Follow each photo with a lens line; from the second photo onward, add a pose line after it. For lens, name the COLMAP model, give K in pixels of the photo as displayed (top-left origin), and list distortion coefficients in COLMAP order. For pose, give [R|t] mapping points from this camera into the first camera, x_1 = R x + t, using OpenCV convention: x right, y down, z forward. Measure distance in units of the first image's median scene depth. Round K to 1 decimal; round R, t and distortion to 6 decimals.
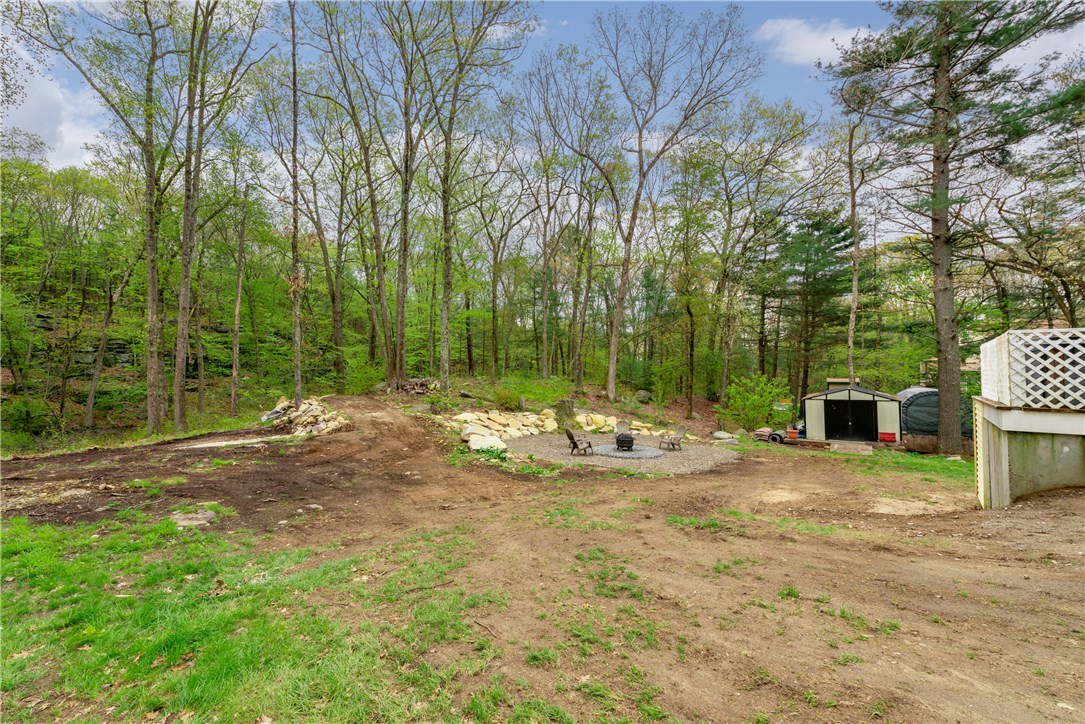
lens RADIAL K [[517.4, 0, 541.0], [0, 517.4, 363.1], [0, 0, 1]] dist [-0.002842, -0.000641]
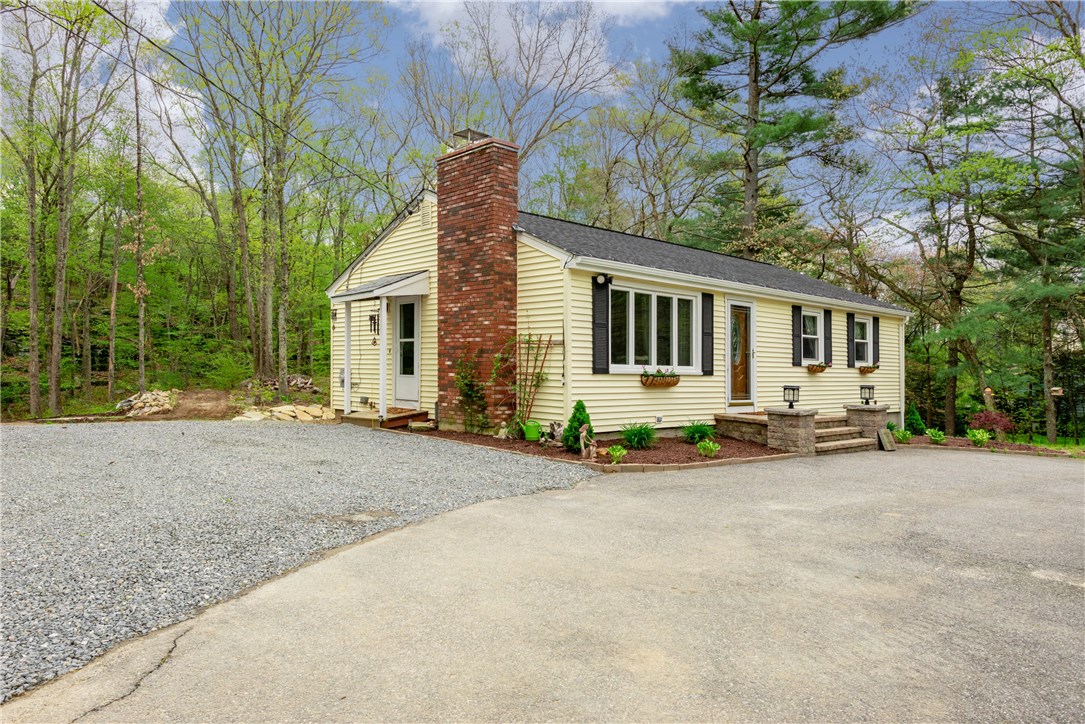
lens RADIAL K [[776.7, 0, 542.9], [0, 776.7, 363.0], [0, 0, 1]] dist [0.006199, 0.003598]
pose [[0.993864, 0.011667, -0.109992, 0.451111], [-0.010106, 0.999840, 0.014735, -0.020882], [0.110147, -0.013533, 0.993823, -0.472432]]
